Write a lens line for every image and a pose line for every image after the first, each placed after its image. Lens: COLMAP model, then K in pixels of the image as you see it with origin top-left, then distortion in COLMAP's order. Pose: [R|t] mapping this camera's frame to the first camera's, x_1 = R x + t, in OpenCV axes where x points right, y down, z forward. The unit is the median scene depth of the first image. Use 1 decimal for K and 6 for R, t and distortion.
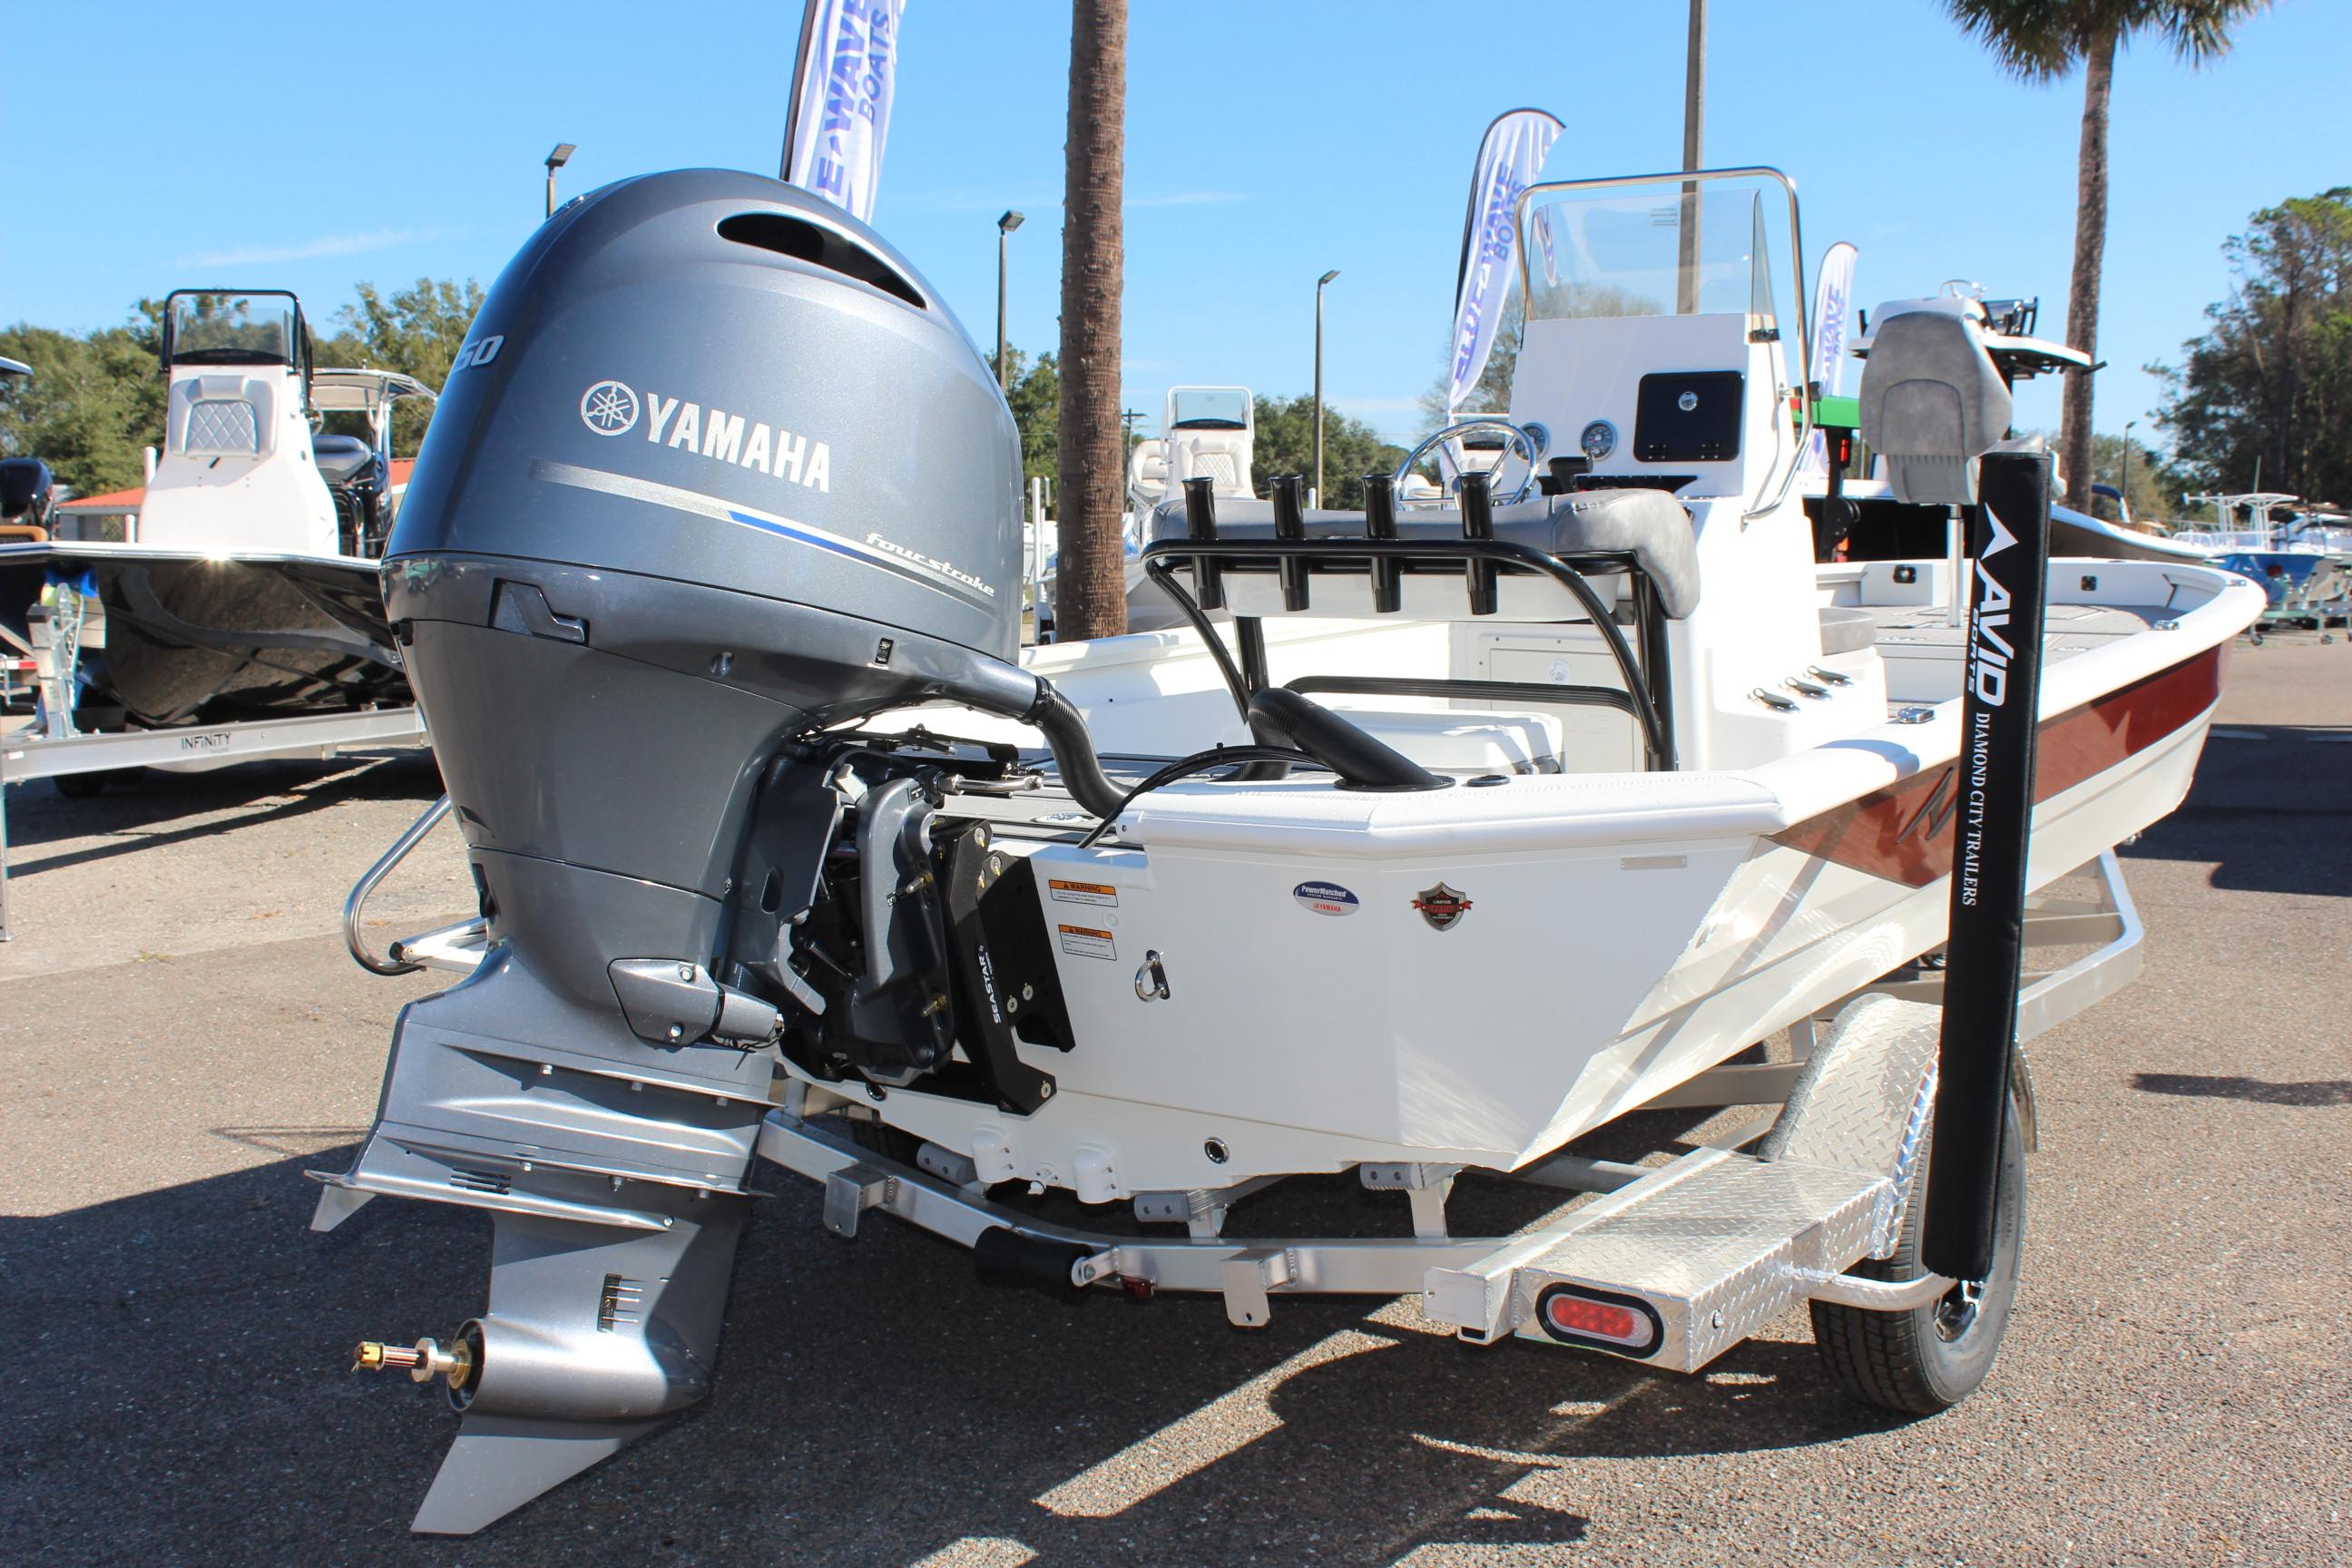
lens RADIAL K [[2262.9, 0, 1173.6], [0, 2262.9, 730.3], [0, 0, 1]] dist [-0.152528, 0.159648]
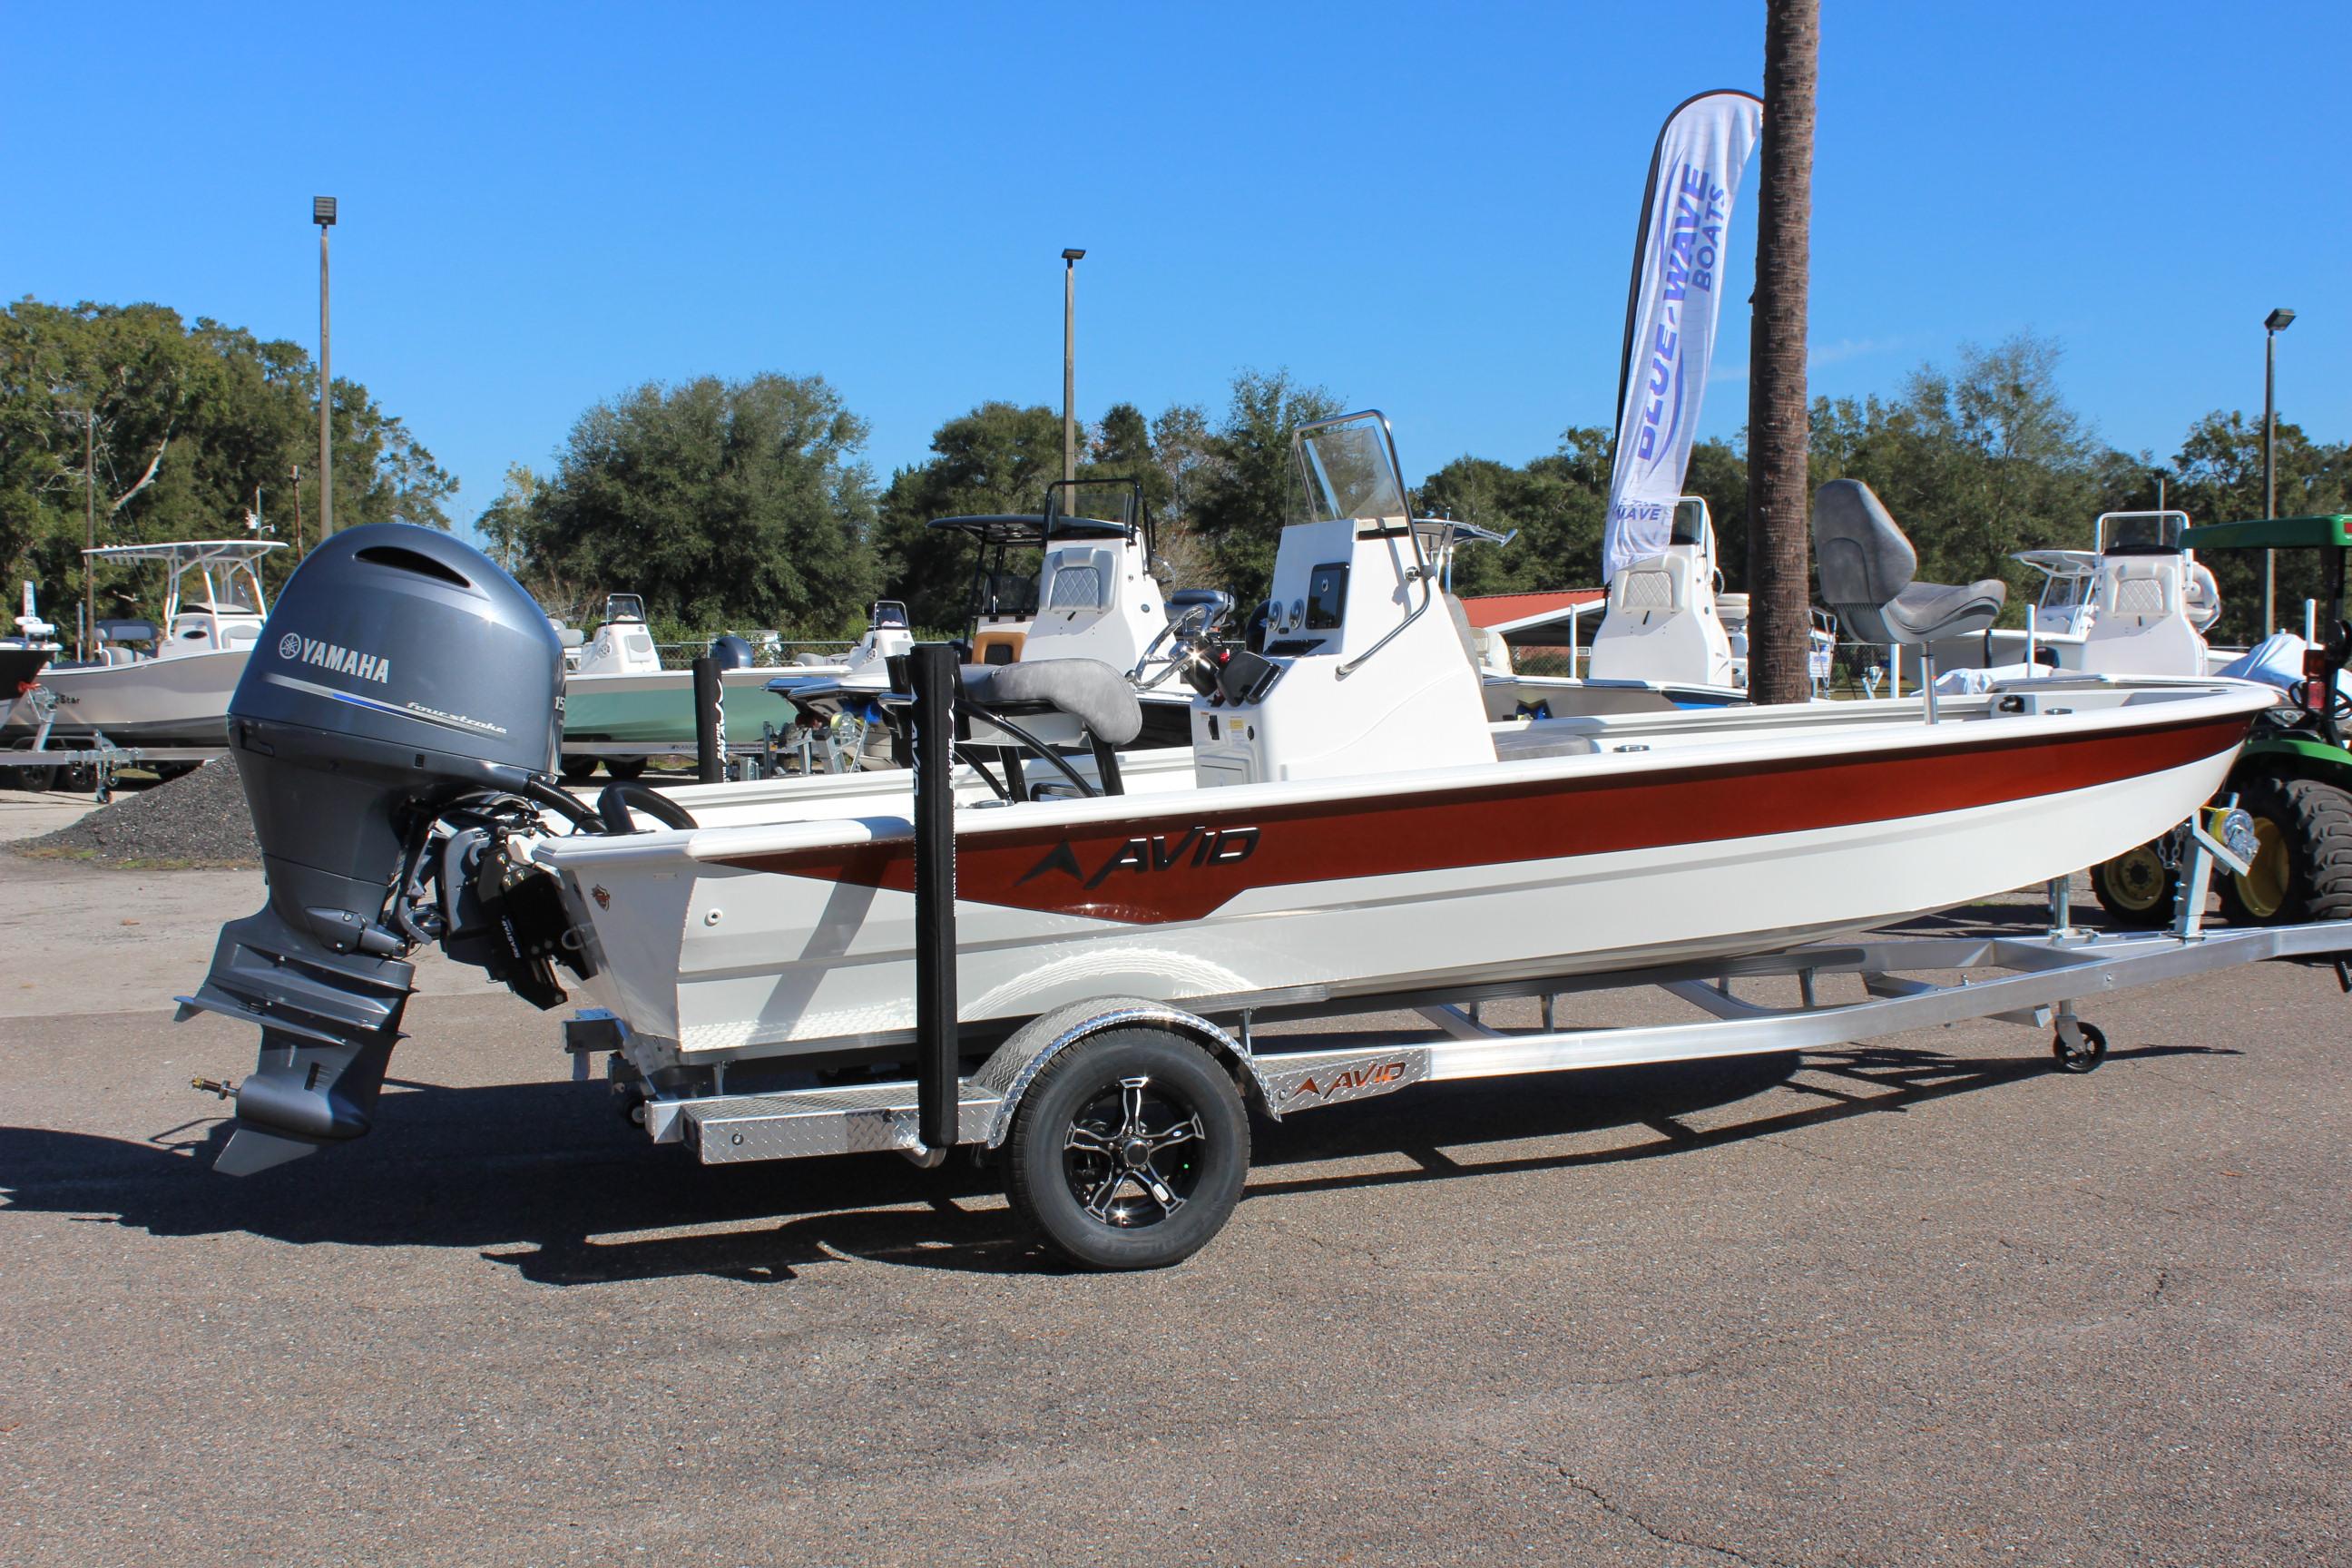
lens RADIAL K [[2162.2, 0, 1170.3], [0, 2162.2, 798.4], [0, 0, 1]] dist [-0.153207, 0.168230]
pose [[0.874895, 0.014512, -0.484095, 1.151129], [-0.025640, 0.999537, -0.016374, 0.009989], [0.483634, 0.026738, 0.874862, -0.278491]]
